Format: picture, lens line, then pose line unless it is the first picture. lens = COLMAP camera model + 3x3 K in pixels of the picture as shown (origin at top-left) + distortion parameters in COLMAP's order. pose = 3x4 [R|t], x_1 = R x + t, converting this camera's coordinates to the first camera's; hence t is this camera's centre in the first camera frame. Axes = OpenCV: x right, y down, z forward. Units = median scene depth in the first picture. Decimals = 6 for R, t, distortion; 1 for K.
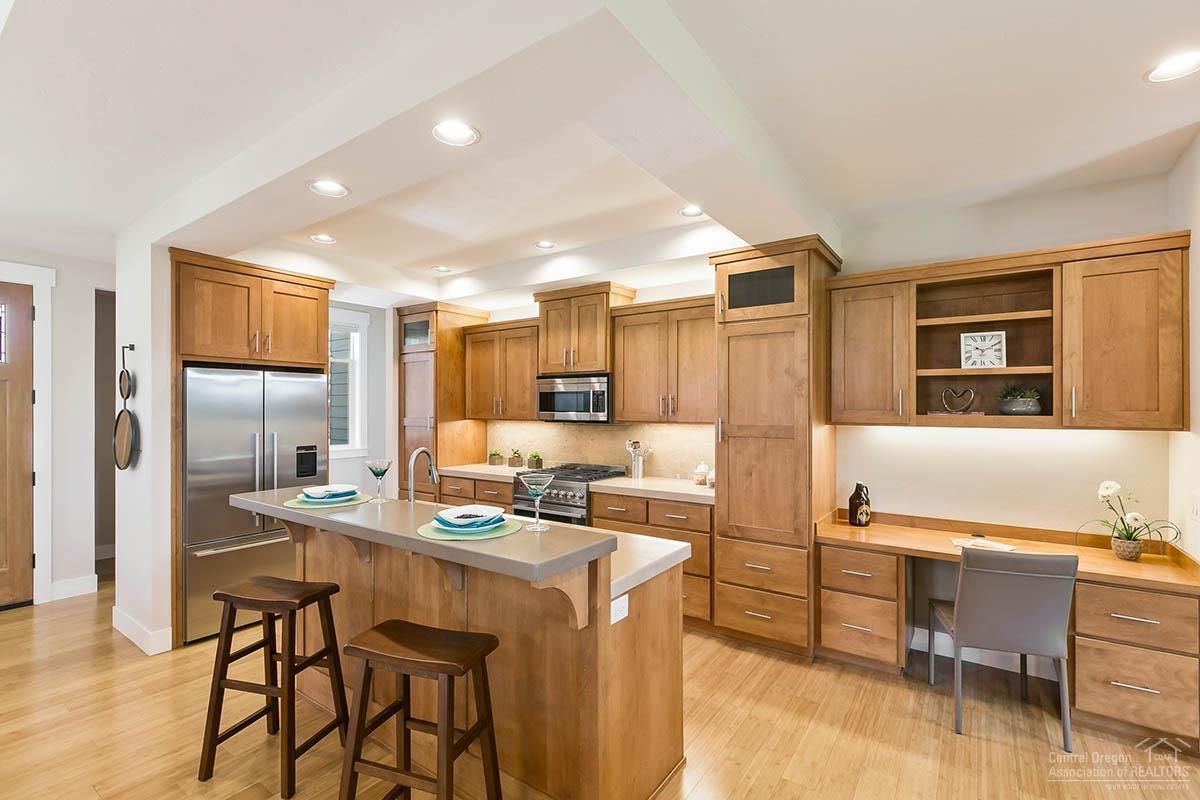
lens RADIAL K [[540.2, 0, 593.1], [0, 540.2, 403.1], [0, 0, 1]] dist [-0.000654, -0.000071]
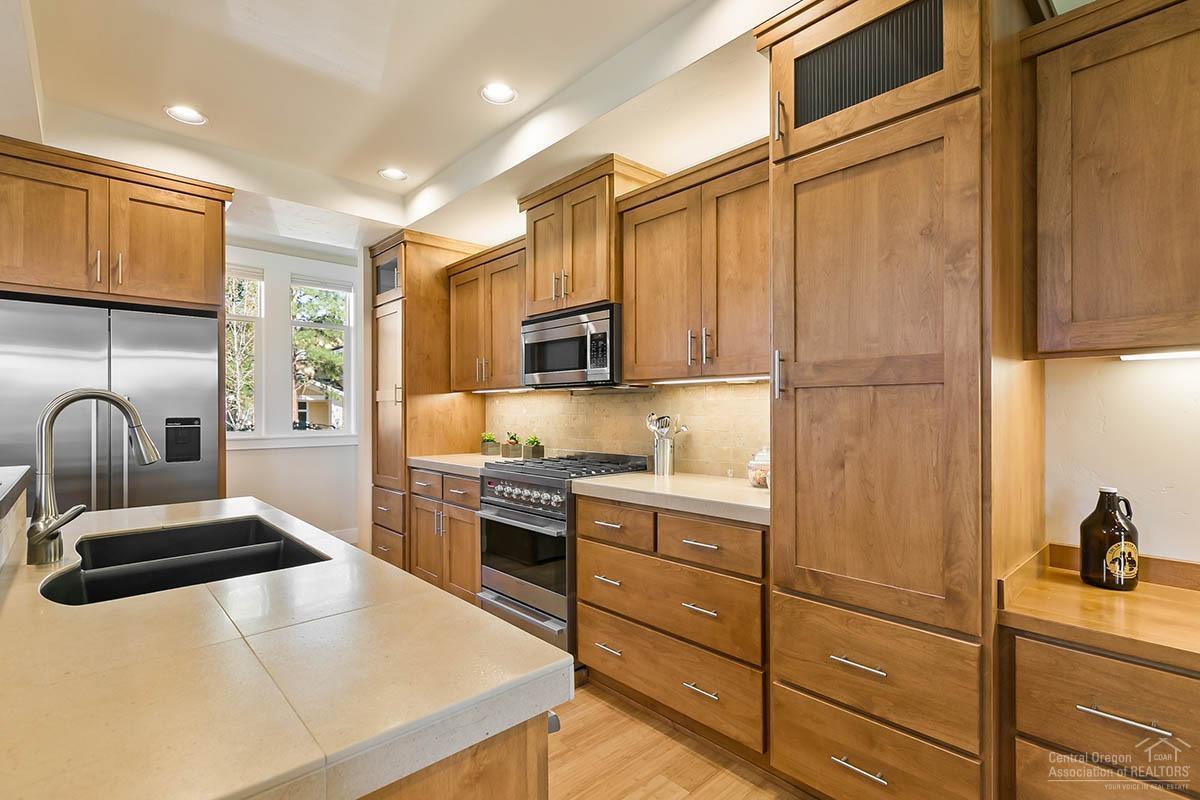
lens RADIAL K [[558.6, 0, 594.5], [0, 558.6, 405.9], [0, 0, 1]] dist [0.002660, 0.000245]
pose [[0.978493, -0.003728, -0.206245, 0.152253], [0.004173, 0.999990, 0.001724, 0.065926], [0.206237, -0.002548, 0.978499, 0.402348]]
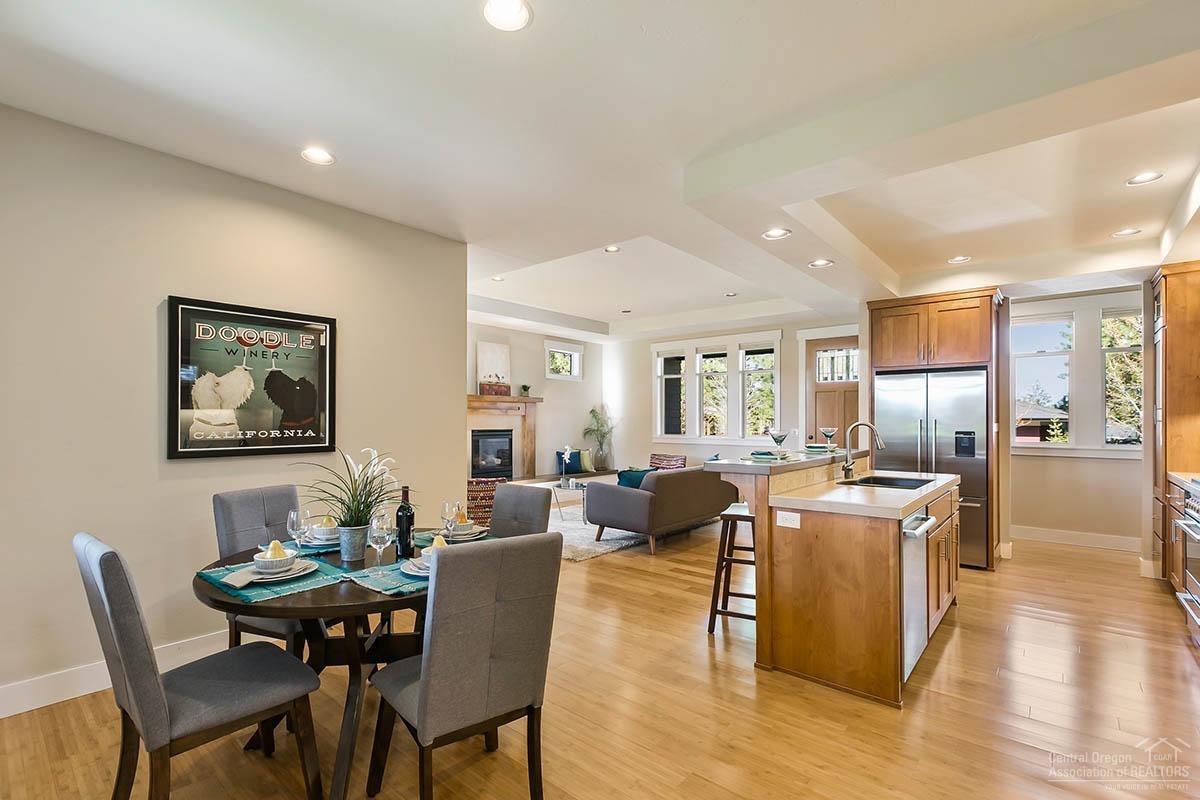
lens RADIAL K [[536.5, 0, 596.7], [0, 536.5, 418.9], [0, 0, 1]] dist [0.000819, 0.000157]
pose [[-0.089848, 0.000095, -0.995956, 0.759174], [0.006022, 0.999982, -0.000448, 0.047918], [0.995937, -0.006038, -0.089846, 0.292378]]
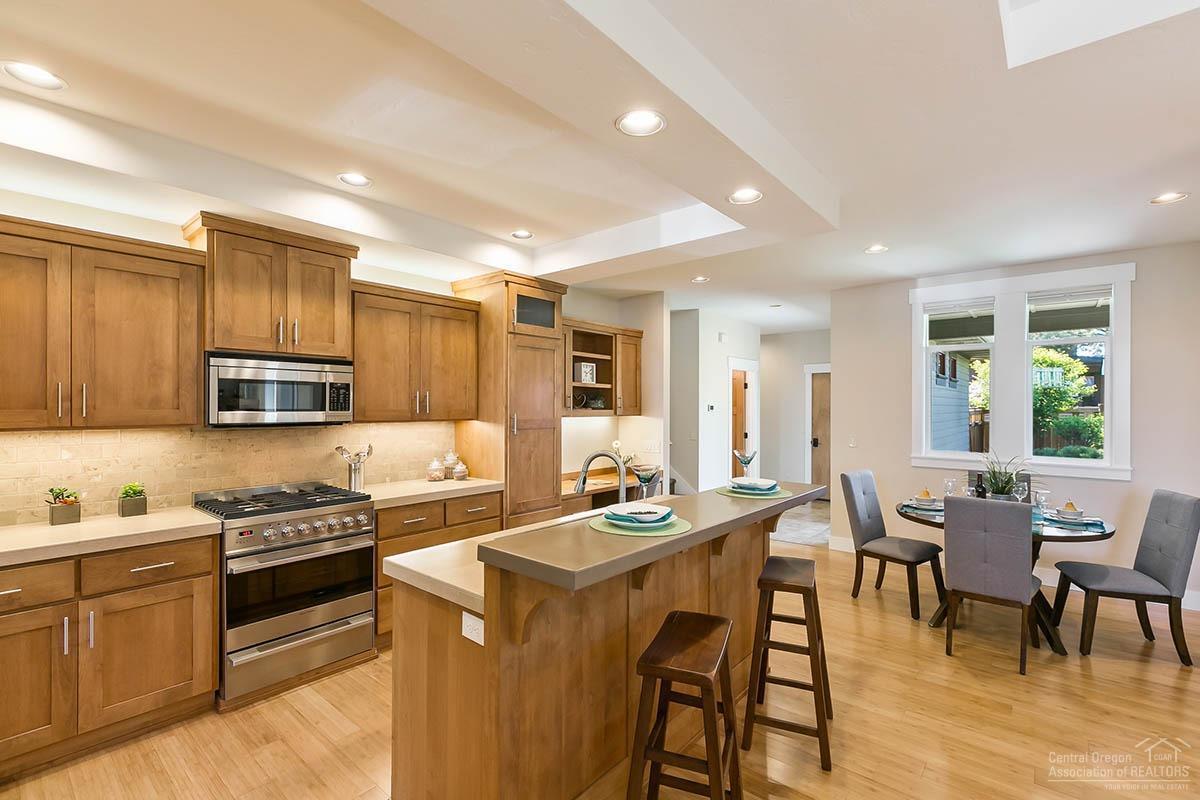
lens RADIAL K [[533.7, 0, 600.0], [0, 533.7, 400.0], [0, 0, 1]] dist [-0.001759, -0.000717]
pose [[0.084831, 0.011394, 0.996330, -0.781554], [-0.010993, 0.999884, -0.010498, 0.006189], [-0.996335, -0.010062, 0.084947, 0.620535]]
